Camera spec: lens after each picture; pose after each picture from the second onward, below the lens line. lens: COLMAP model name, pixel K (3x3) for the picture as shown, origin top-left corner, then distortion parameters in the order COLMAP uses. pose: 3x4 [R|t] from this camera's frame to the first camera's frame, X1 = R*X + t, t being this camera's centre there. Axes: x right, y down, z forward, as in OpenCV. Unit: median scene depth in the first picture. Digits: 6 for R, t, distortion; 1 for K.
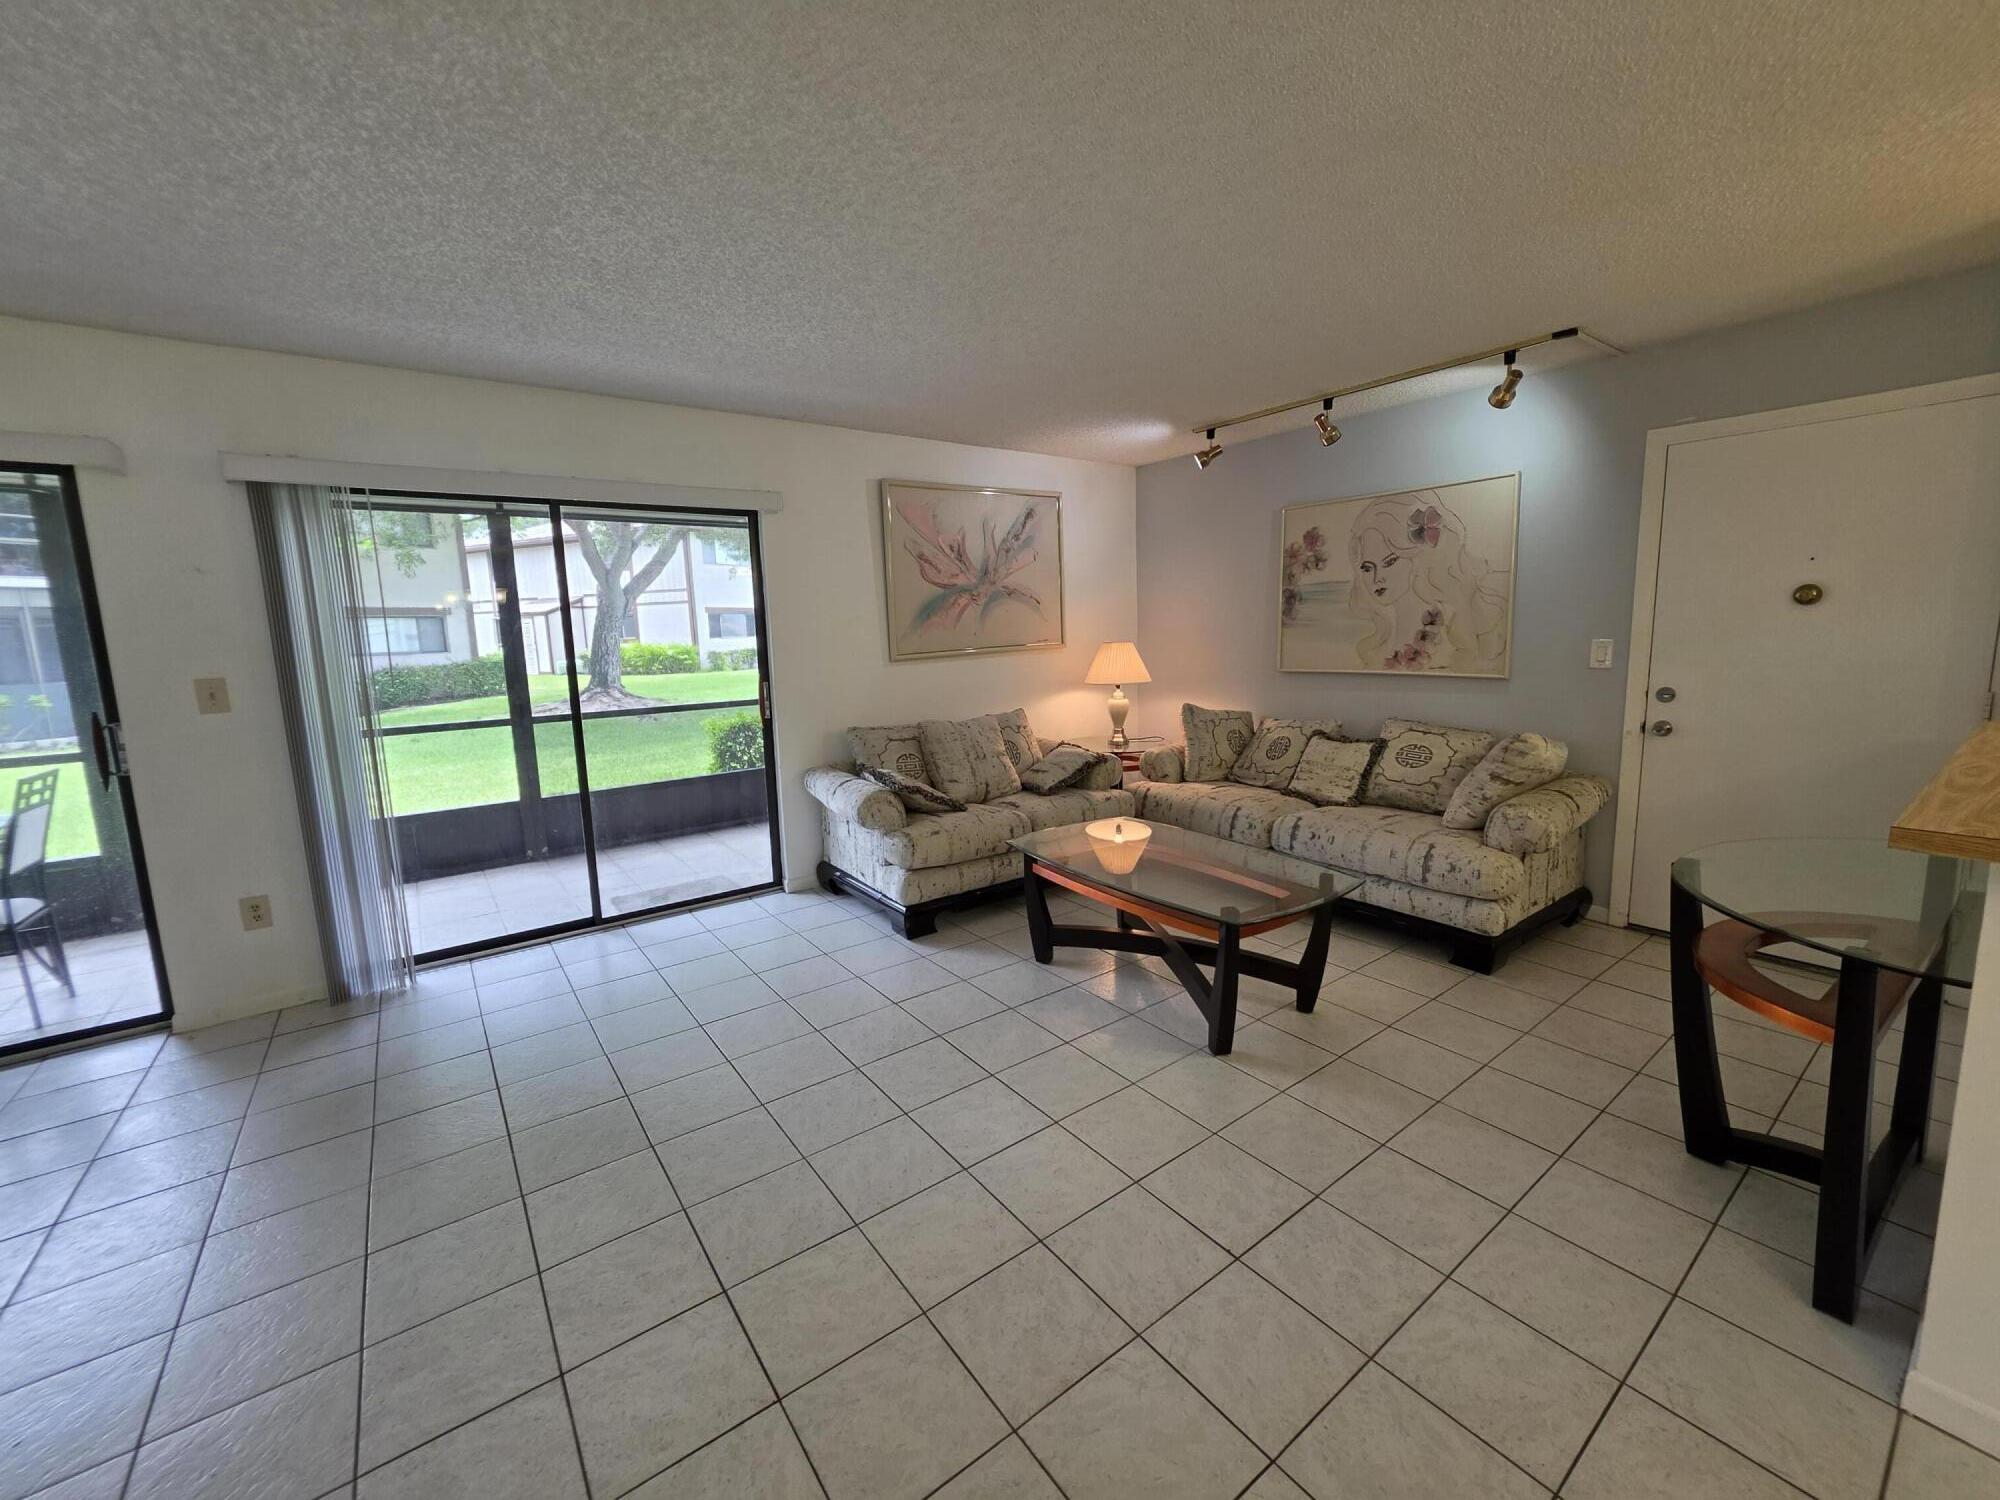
lens RADIAL K [[802.3, 0, 1008.9], [0, 802.3, 740.0], [0, 0, 1]] dist [-0.002223, 0.000254]
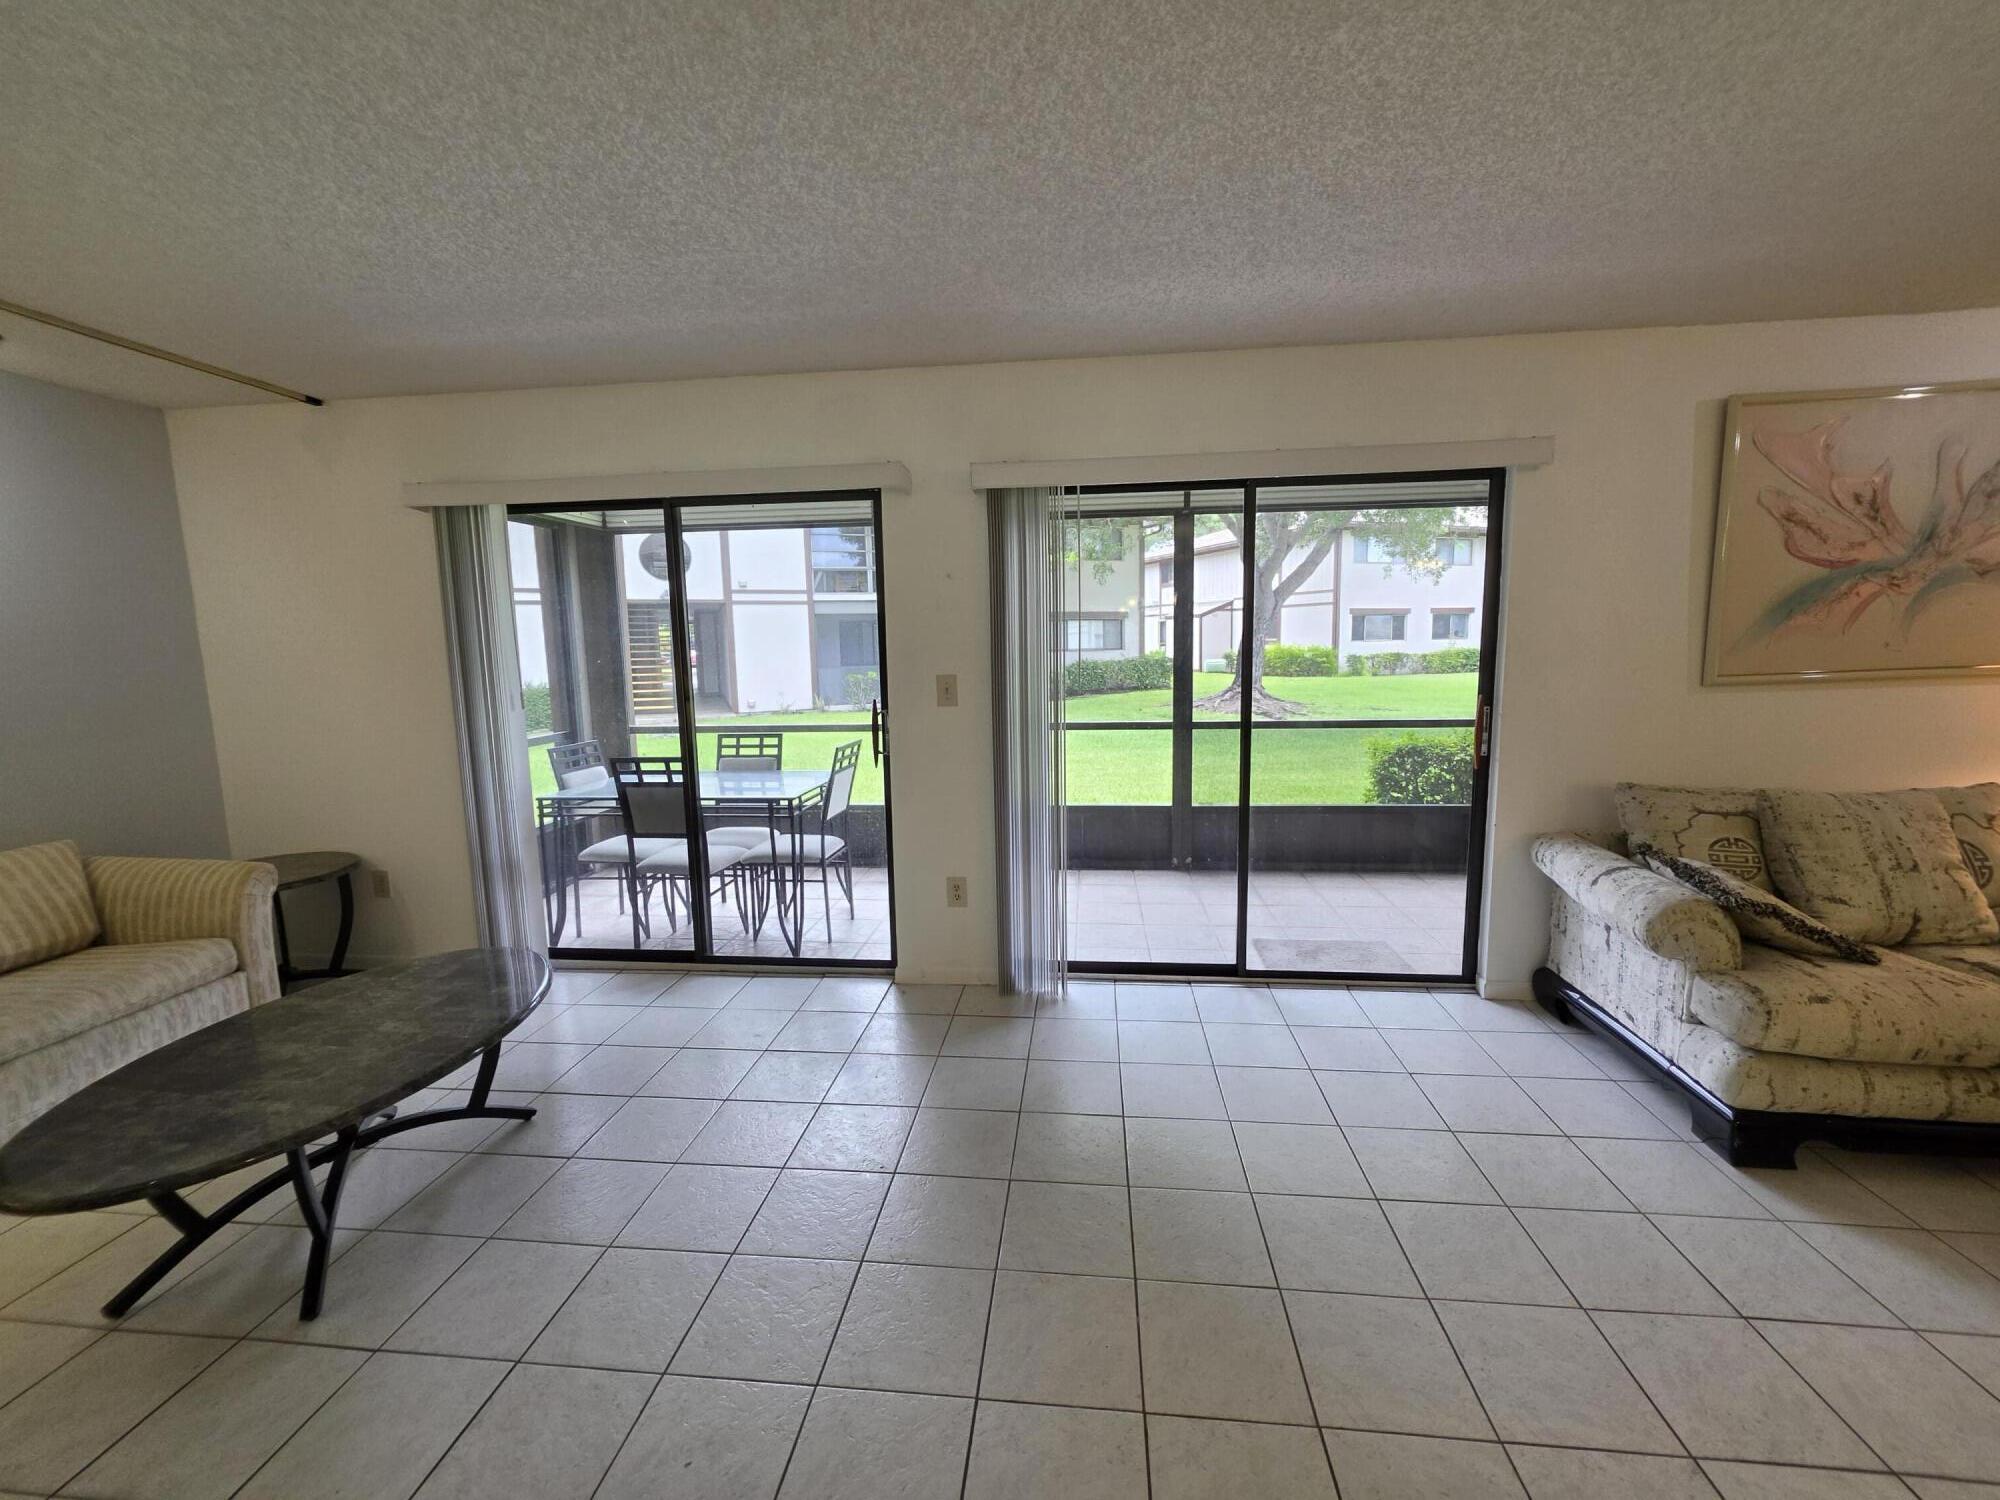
lens RADIAL K [[802.3, 0, 1008.9], [0, 802.3, 740.0], [0, 0, 1]] dist [-0.002223, 0.000254]
pose [[0.733531, 0.097759, -0.672588, -0.130255], [-0.099470, 0.994387, 0.036048, -0.024894], [0.672337, 0.040461, 0.739138, 0.172978]]
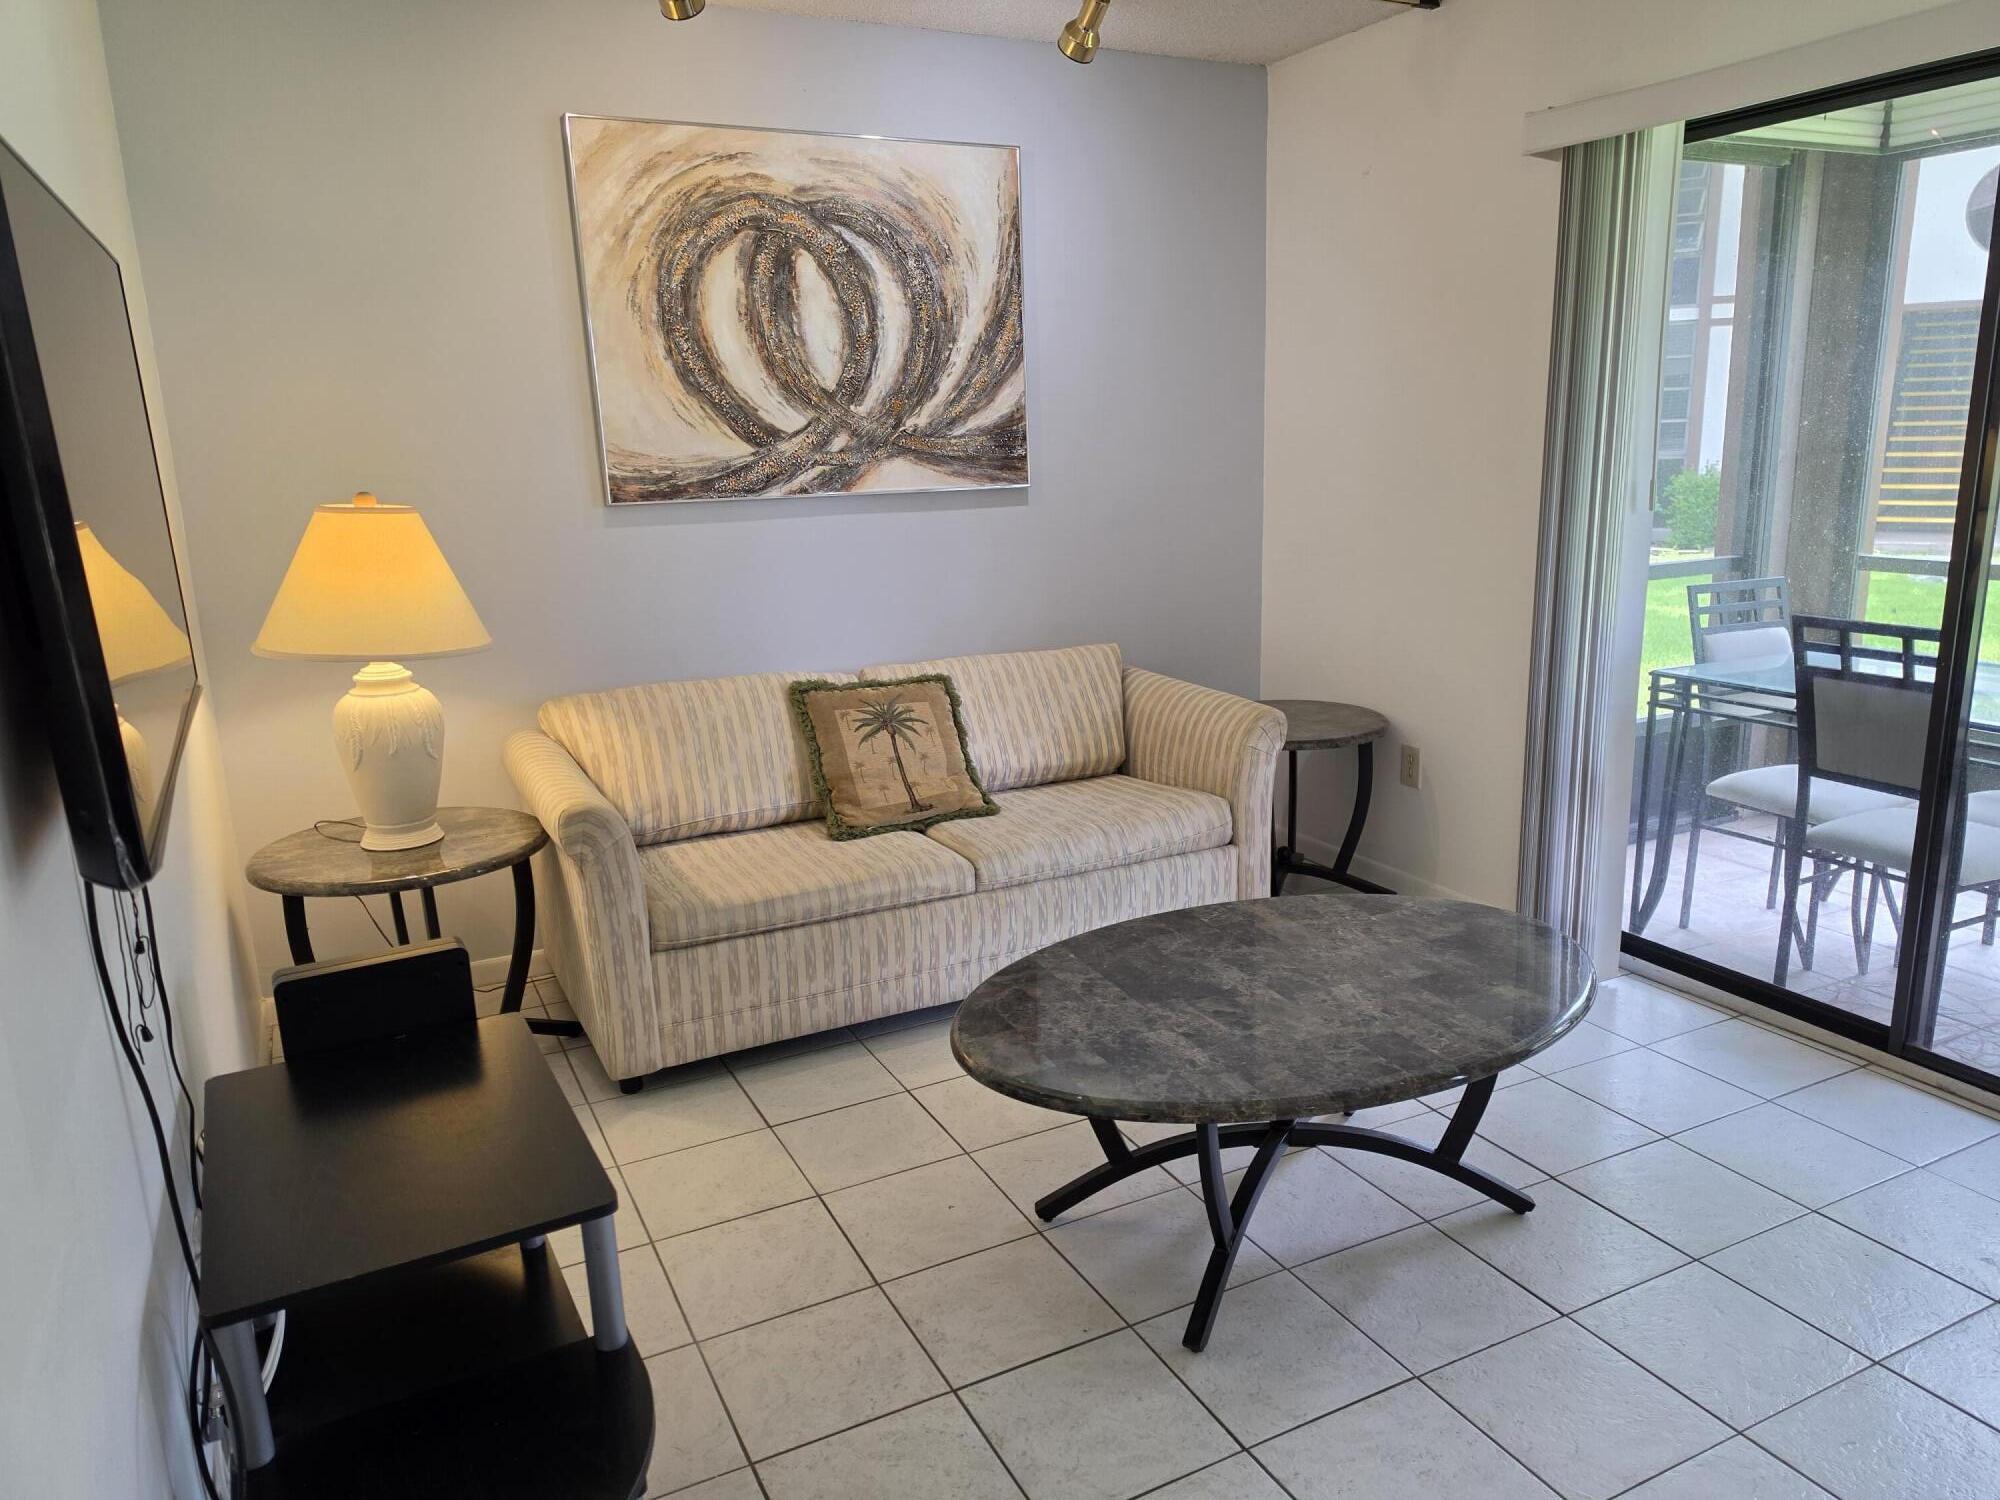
lens RADIAL K [[1374.8, 0, 1003.0], [0, 1374.8, 765.4], [0, 0, 1]] dist [0.069692, -0.073297]
pose [[-0.176230, 0.260851, -0.949157, -0.302778], [-0.106885, 0.953477, 0.281883, -0.019523], [0.978529, 0.151126, -0.140150, 0.290834]]
